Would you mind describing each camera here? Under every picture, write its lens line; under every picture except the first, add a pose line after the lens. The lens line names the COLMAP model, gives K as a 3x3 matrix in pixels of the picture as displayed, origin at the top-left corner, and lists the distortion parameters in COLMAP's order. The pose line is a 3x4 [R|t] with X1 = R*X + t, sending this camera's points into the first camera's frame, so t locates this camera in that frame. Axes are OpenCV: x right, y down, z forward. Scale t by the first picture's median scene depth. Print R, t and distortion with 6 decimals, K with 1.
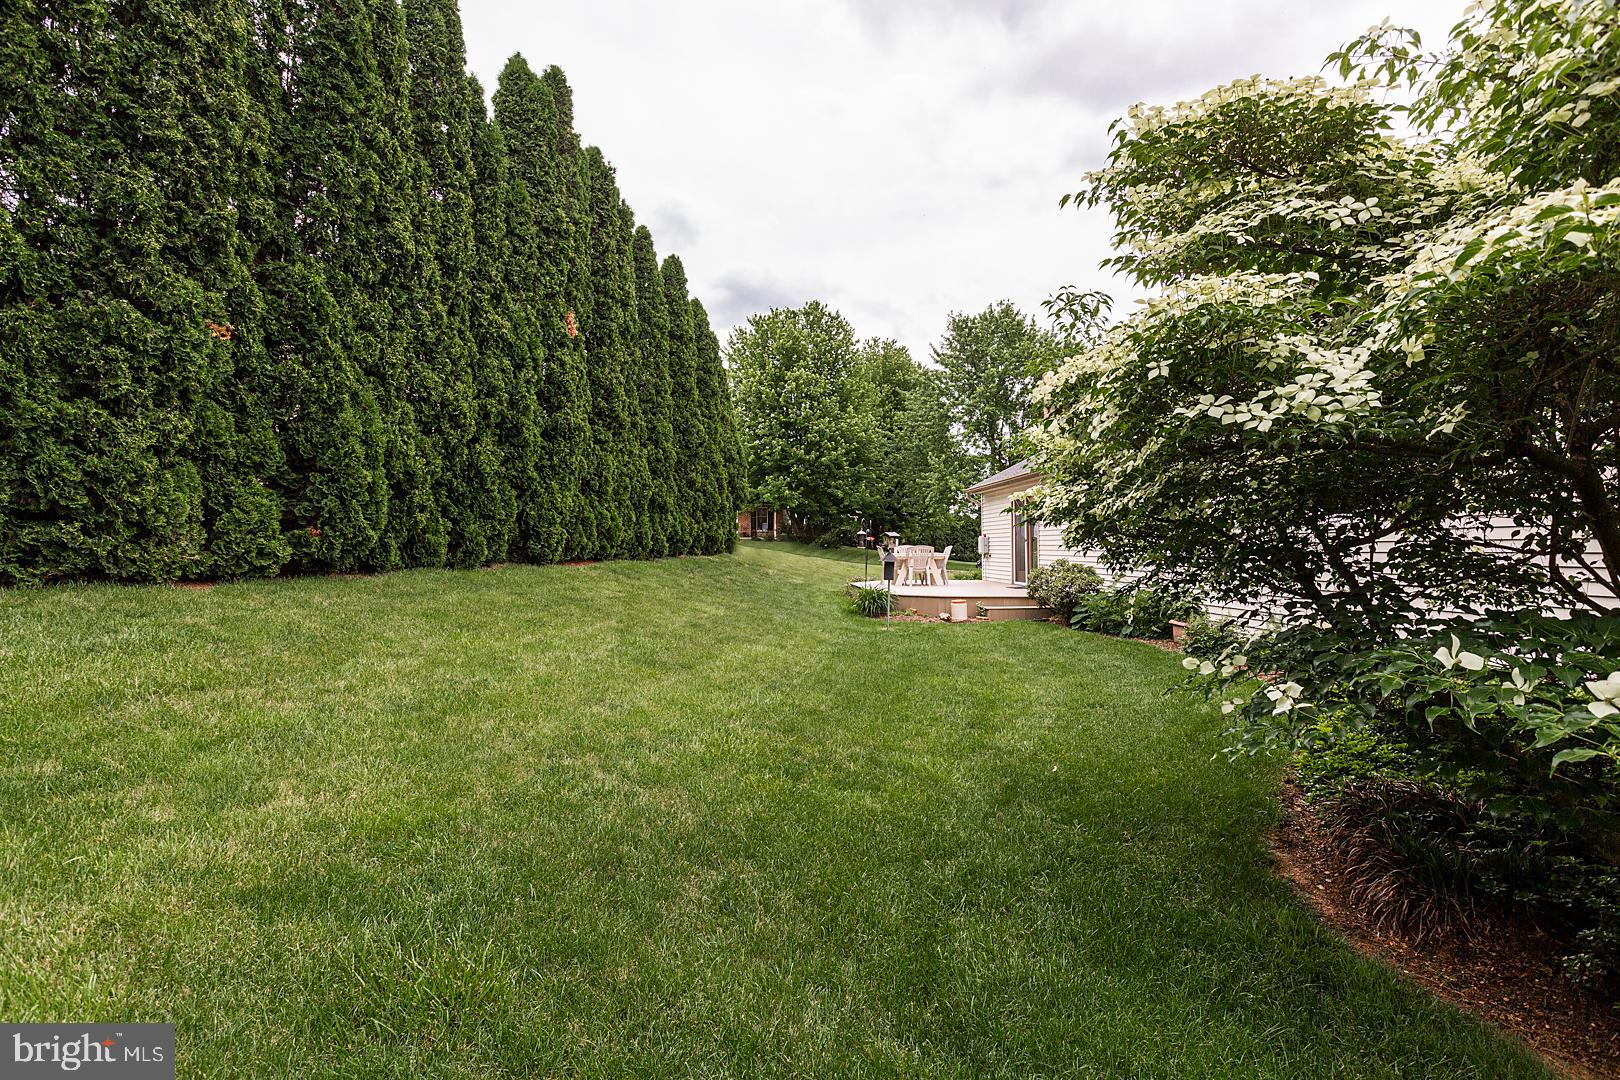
lens RADIAL K [[839.0, 0, 809.4], [0, 839.0, 537.9], [0, 0, 1]] dist [-0.000129, -0.000041]
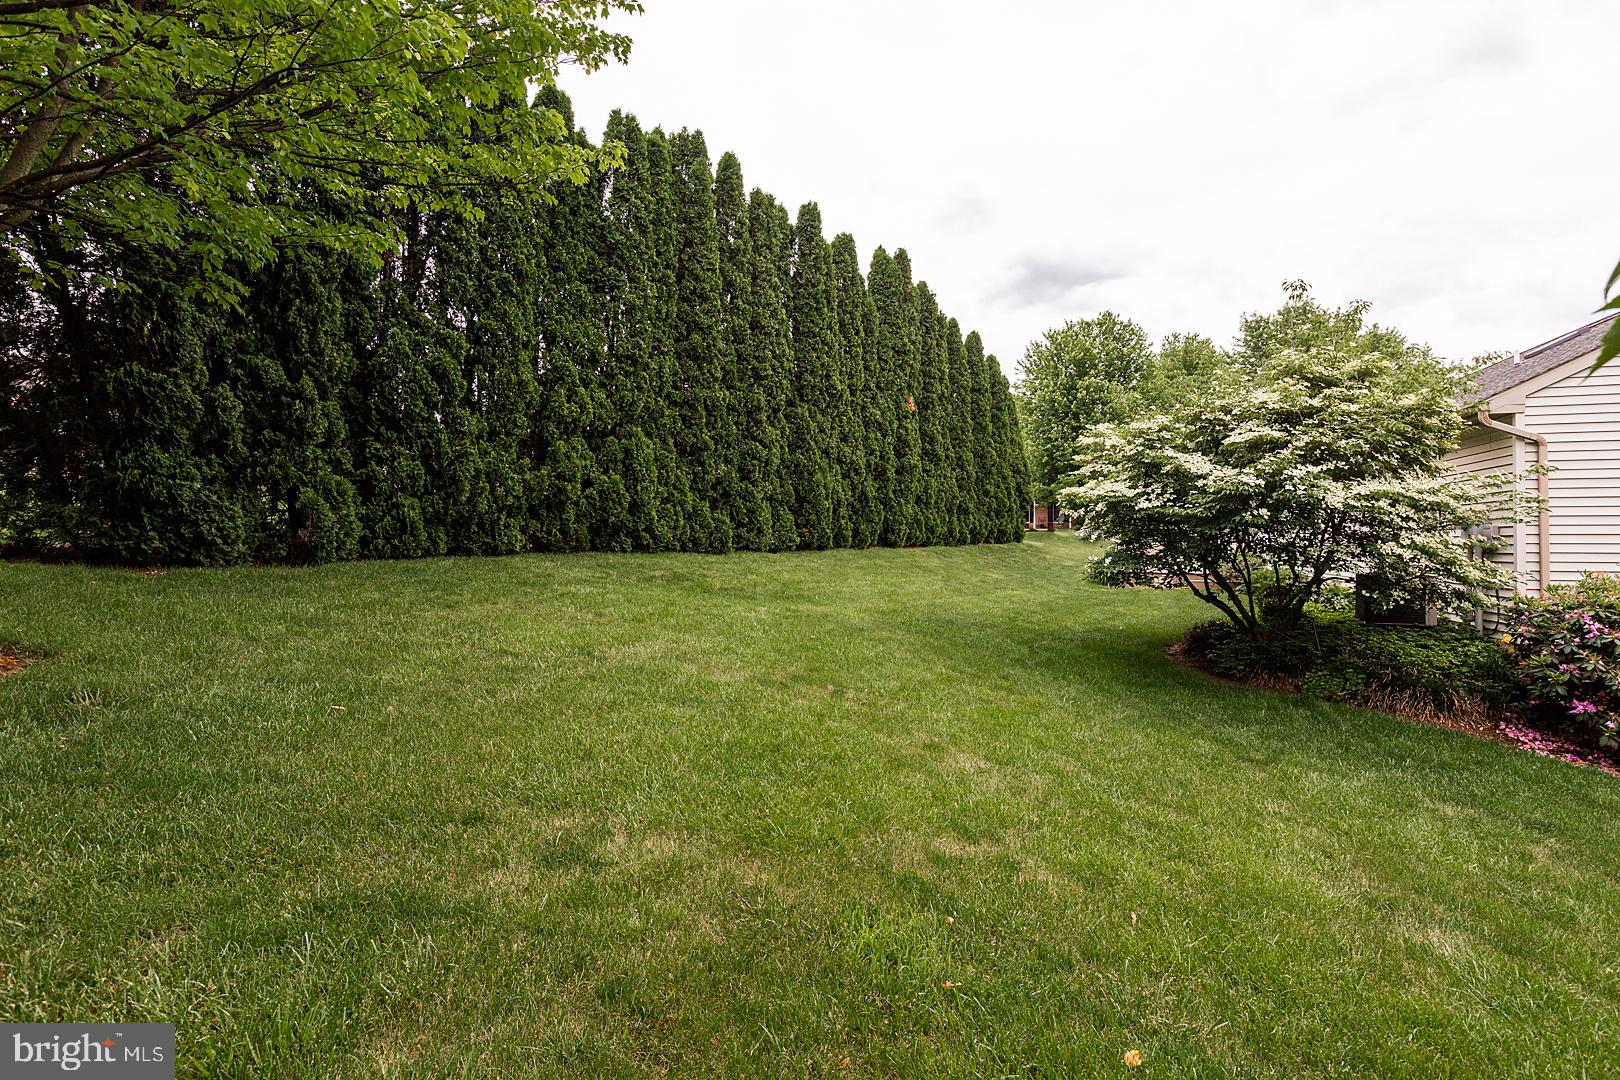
lens RADIAL K [[839.0, 0, 809.0], [0, 839.0, 533.9], [0, 0, 1]] dist [-0.000129, -0.000041]
pose [[0.935905, 0.001733, -0.352249, 0.111282], [0.000651, 0.999978, 0.006651, -0.007523], [0.352253, -0.006454, 0.935883, -0.618162]]
